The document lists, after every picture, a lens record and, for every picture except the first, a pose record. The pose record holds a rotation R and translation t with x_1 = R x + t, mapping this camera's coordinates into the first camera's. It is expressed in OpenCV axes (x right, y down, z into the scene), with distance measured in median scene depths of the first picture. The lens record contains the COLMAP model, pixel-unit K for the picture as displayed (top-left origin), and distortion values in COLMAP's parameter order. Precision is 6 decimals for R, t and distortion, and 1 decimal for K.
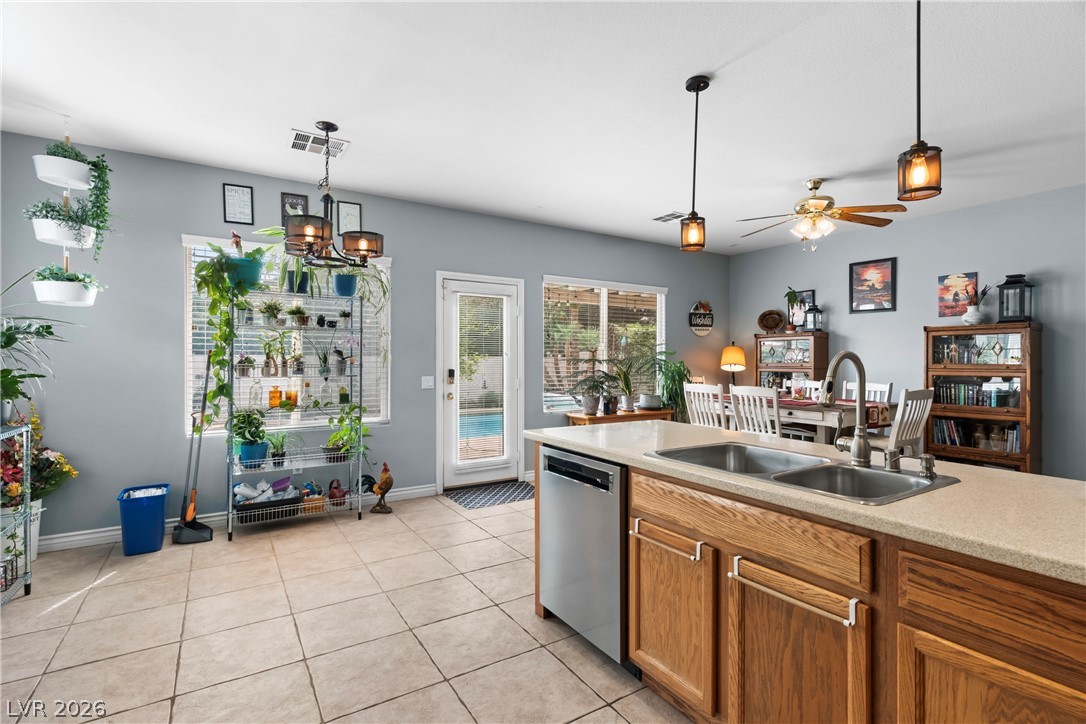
lens RADIAL K [[516.6, 0, 541.4], [0, 516.6, 362.3], [0, 0, 1]] dist [-0.001734, -0.000016]
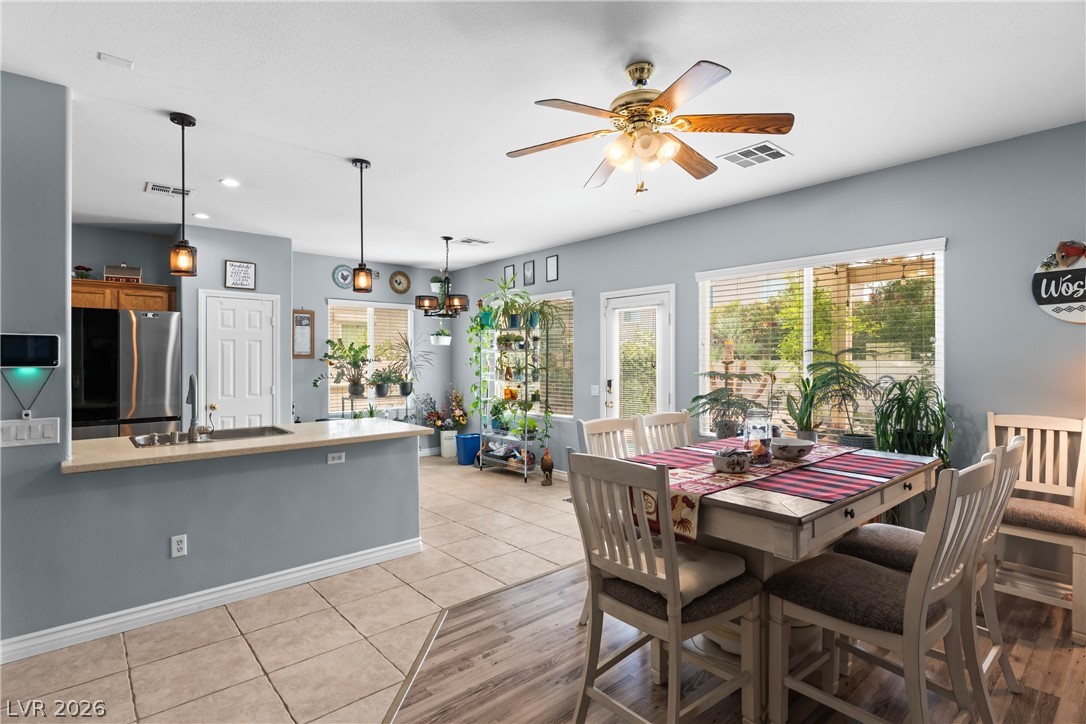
lens RADIAL K [[548.3, 0, 542.7], [0, 548.3, 362.1], [0, 0, 1]] dist [-0.000690, -0.000047]
pose [[0.151755, 0.008170, -0.988384, 0.941537], [0.008491, 0.999918, 0.009569, -0.035958], [0.988382, -0.009845, 0.151673, 0.664911]]
